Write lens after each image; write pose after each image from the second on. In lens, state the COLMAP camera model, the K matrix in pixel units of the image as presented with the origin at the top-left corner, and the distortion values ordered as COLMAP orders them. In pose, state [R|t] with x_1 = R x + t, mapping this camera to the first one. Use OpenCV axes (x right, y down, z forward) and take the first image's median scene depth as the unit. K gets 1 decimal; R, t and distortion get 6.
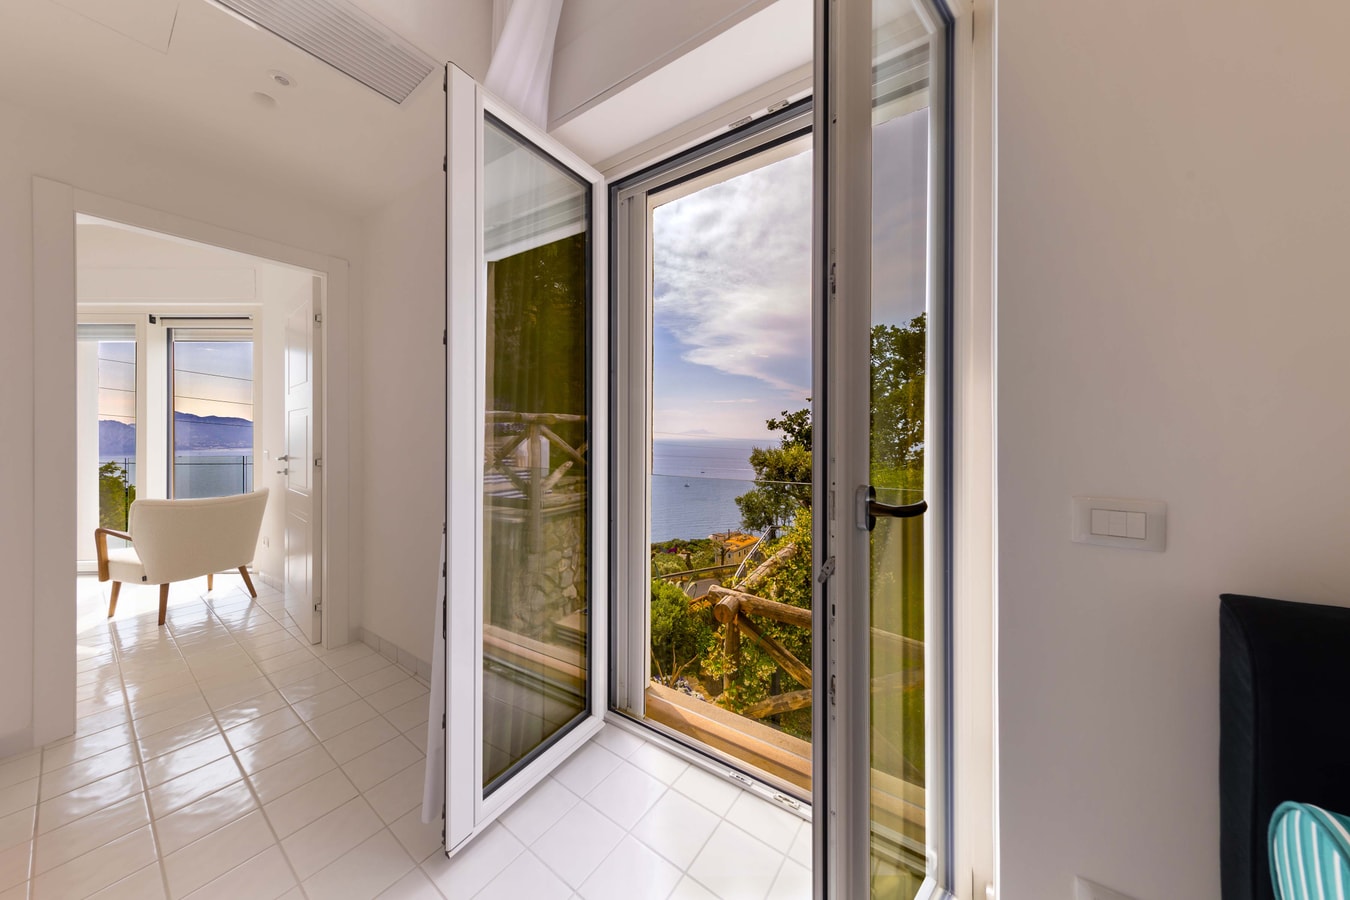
lens RADIAL K [[436.0, 0, 671.6], [0, 436.0, 437.1], [0, 0, 1]] dist [0.000038, -0.000006]
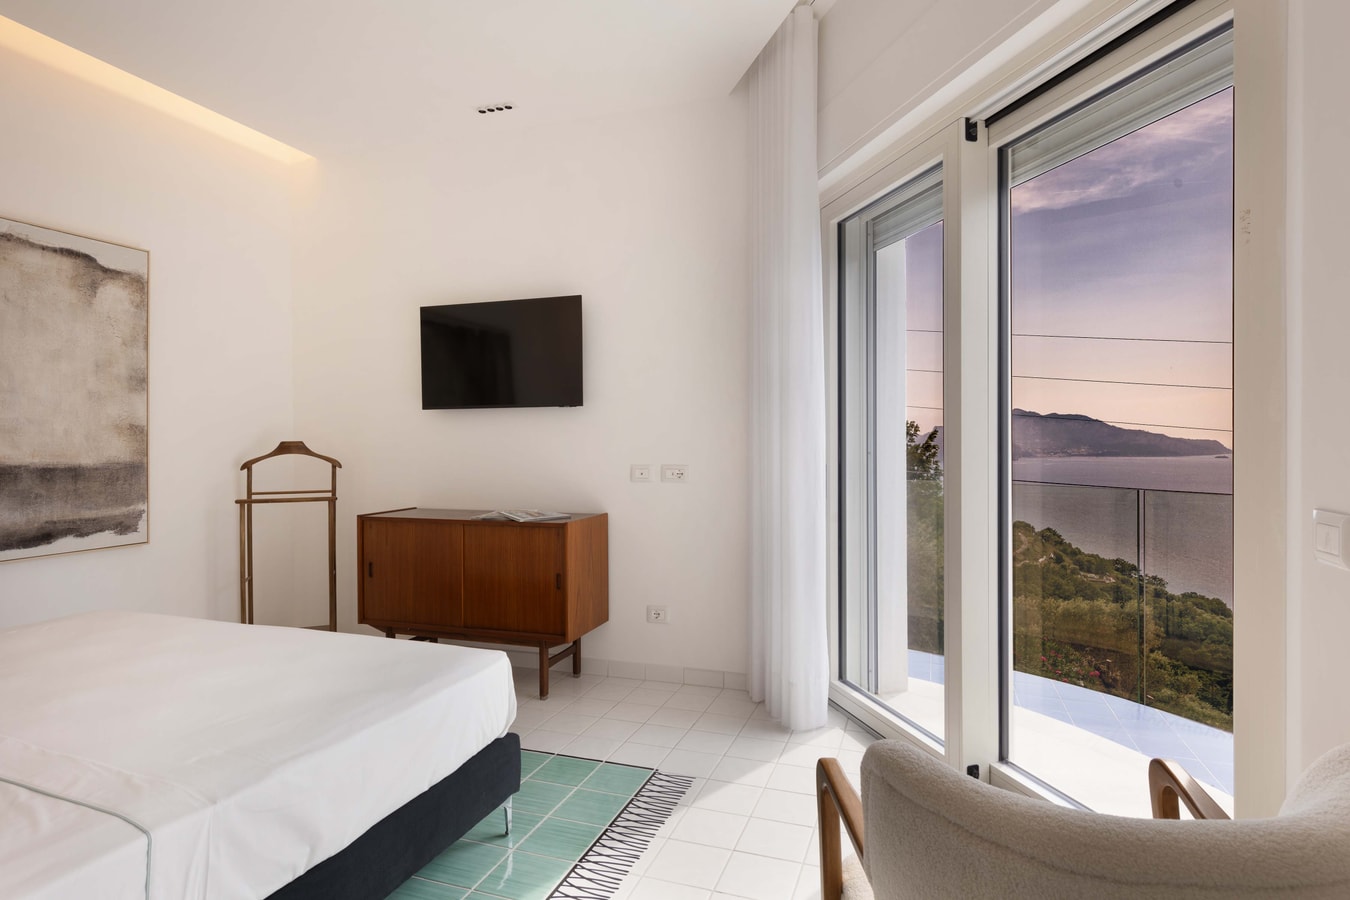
lens RADIAL K [[727.4, 0, 675.0], [0, 727.4, 450.0], [0, 0, 1]] dist [0.001237, 0.000179]
pose [[0.276554, 0.007128, -0.960972, -0.596263], [0.005091, 0.999948, 0.008882, 0.010521], [0.960985, -0.007349, 0.276504, 0.528260]]
